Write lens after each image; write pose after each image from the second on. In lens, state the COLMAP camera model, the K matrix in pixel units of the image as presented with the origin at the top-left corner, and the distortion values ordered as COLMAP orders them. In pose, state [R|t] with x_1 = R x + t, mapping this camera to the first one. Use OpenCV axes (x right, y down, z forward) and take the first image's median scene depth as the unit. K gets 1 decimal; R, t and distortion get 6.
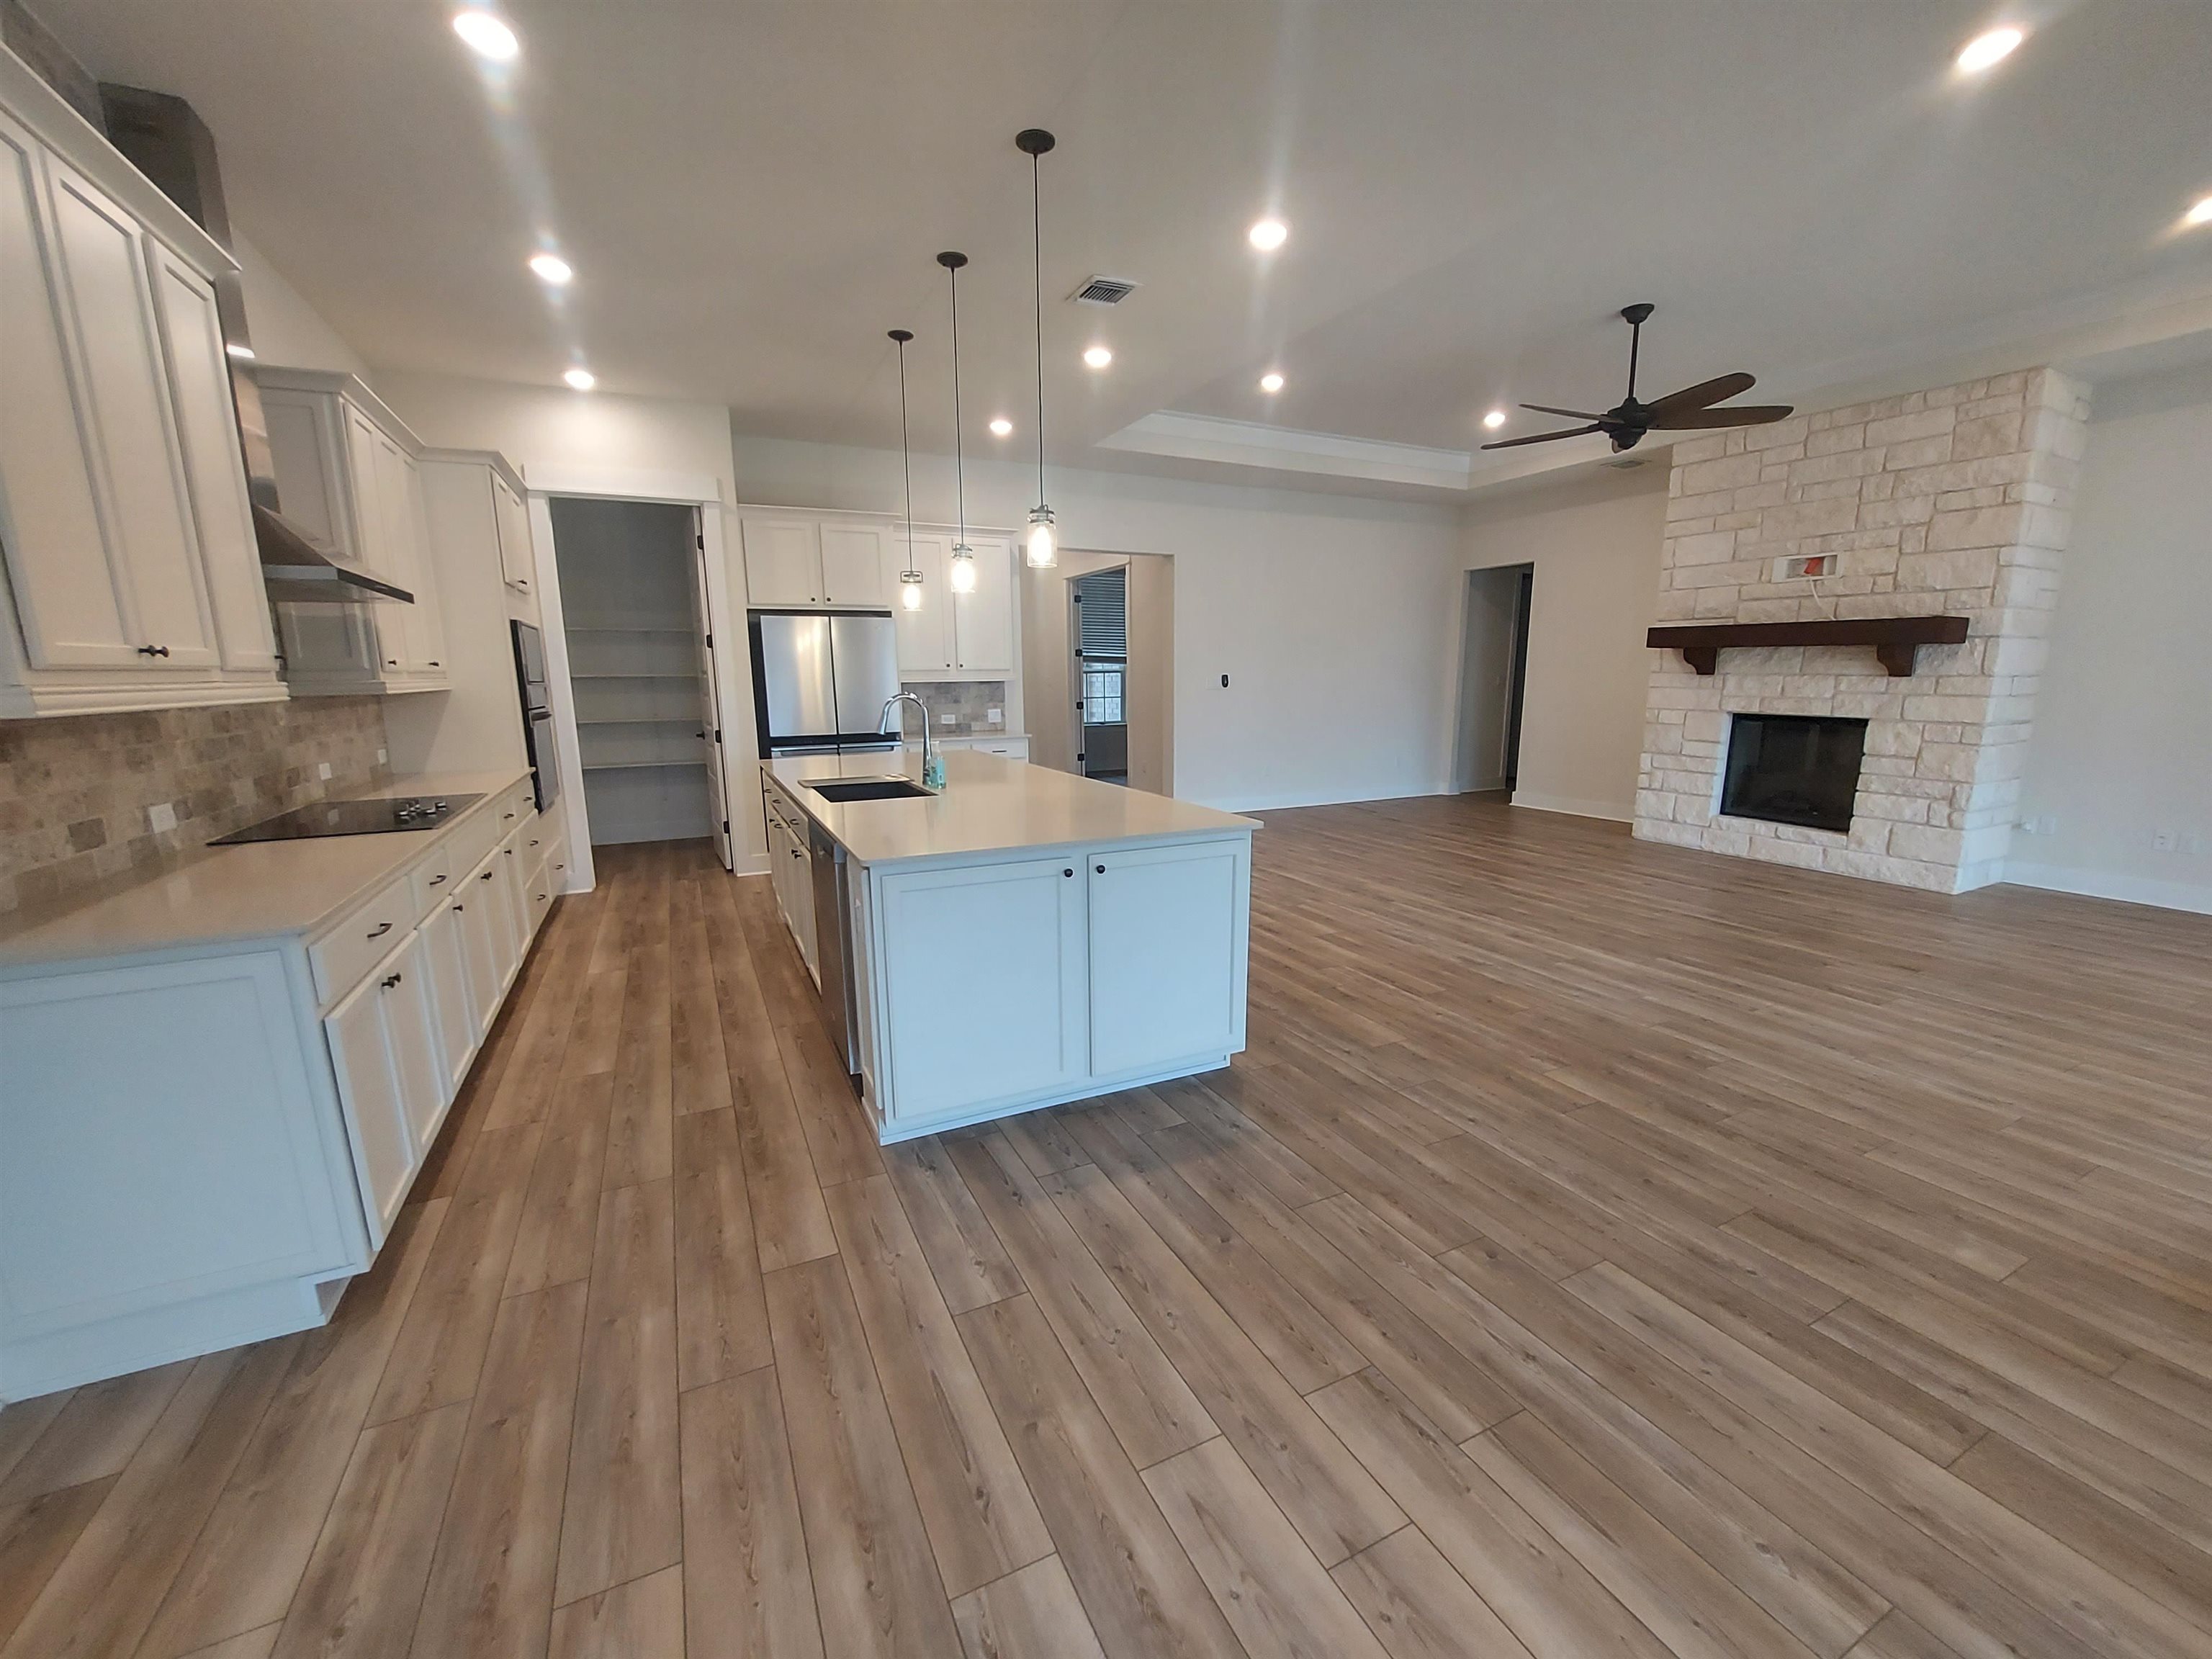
lens RADIAL K [[879.2, 0, 1102.7], [0, 879.2, 851.3], [0, 0, 1]] dist [-0.020007, 0.000122]
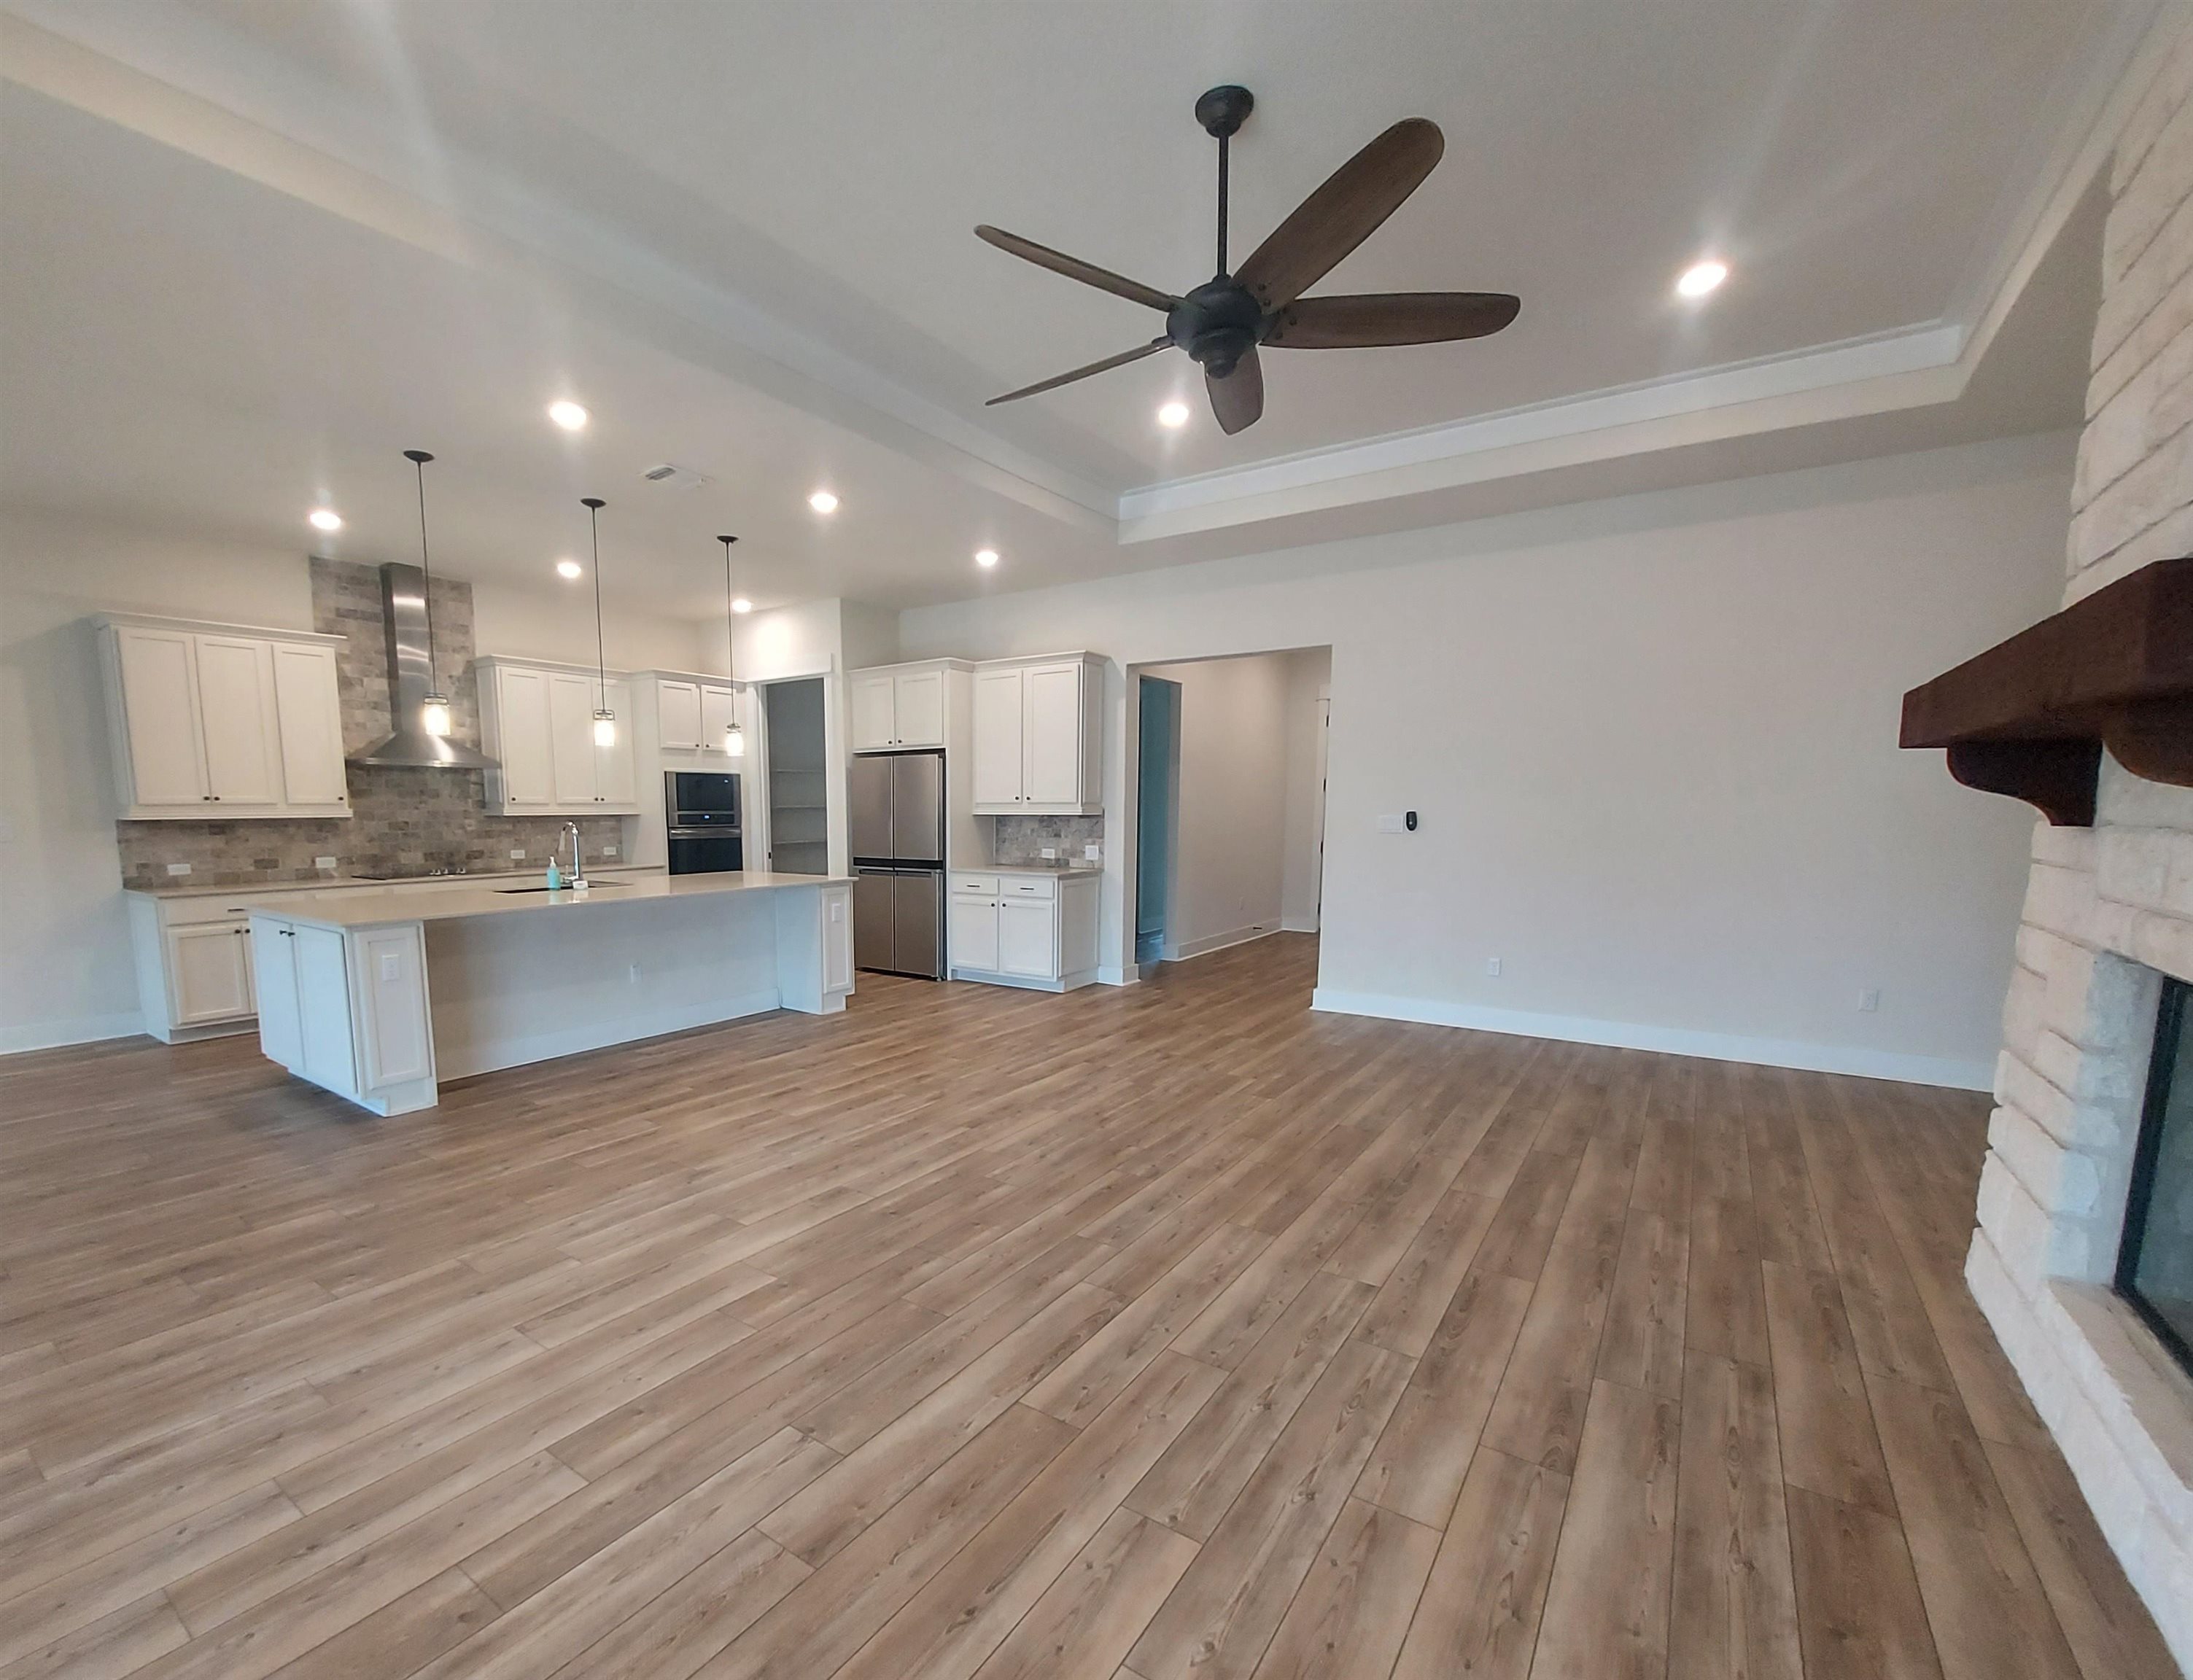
lens RADIAL K [[958.9, 0, 982.7], [0, 958.9, 937.5], [0, 0, 1]] dist [-0.019111, 0.000153]
pose [[0.463837, 0.126089, -0.876902, 0.934750], [-0.178751, 0.982782, 0.046764, -0.124331], [0.867700, 0.135056, 0.478390, 0.576470]]
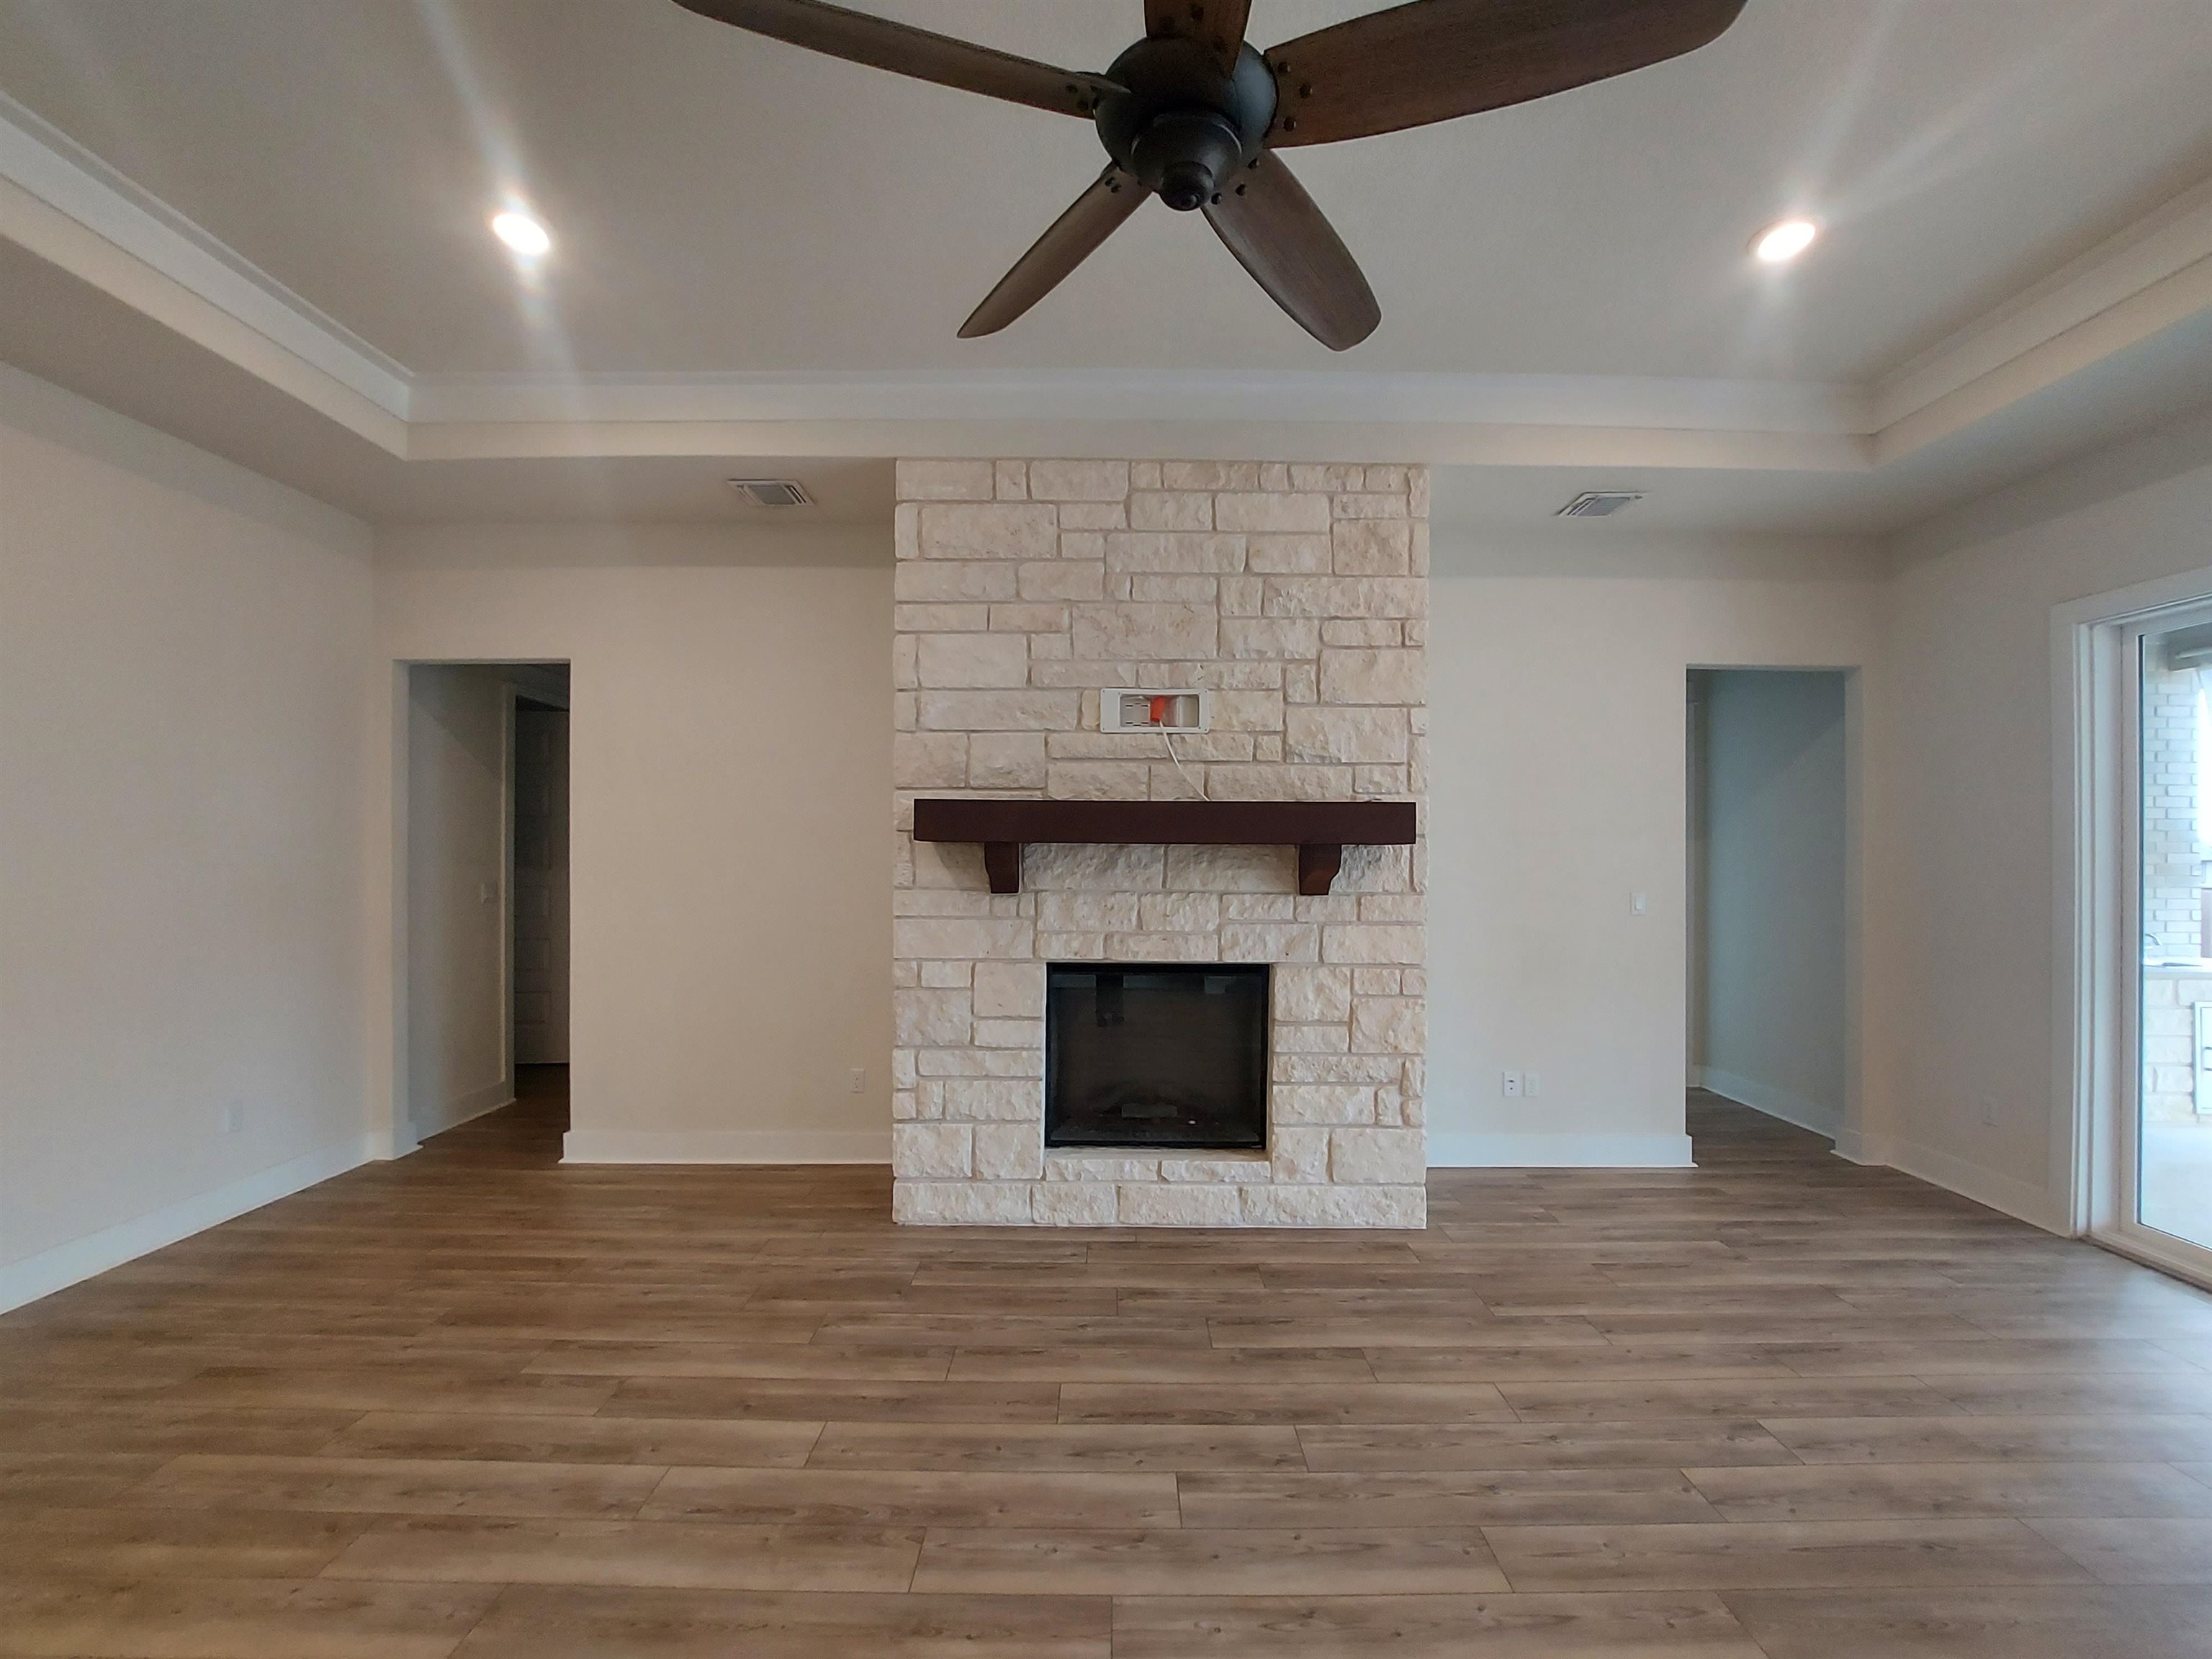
lens RADIAL K [[879.2, 0, 1109.6], [0, 879.2, 851.6], [0, 0, 1]] dist [-0.020007, 0.000122]
pose [[0.433528, 0.009950, 0.901085, 0.279731], [0.174591, 0.980065, -0.094821, -0.191142], [-0.884065, 0.198428, 0.423149, 0.822937]]
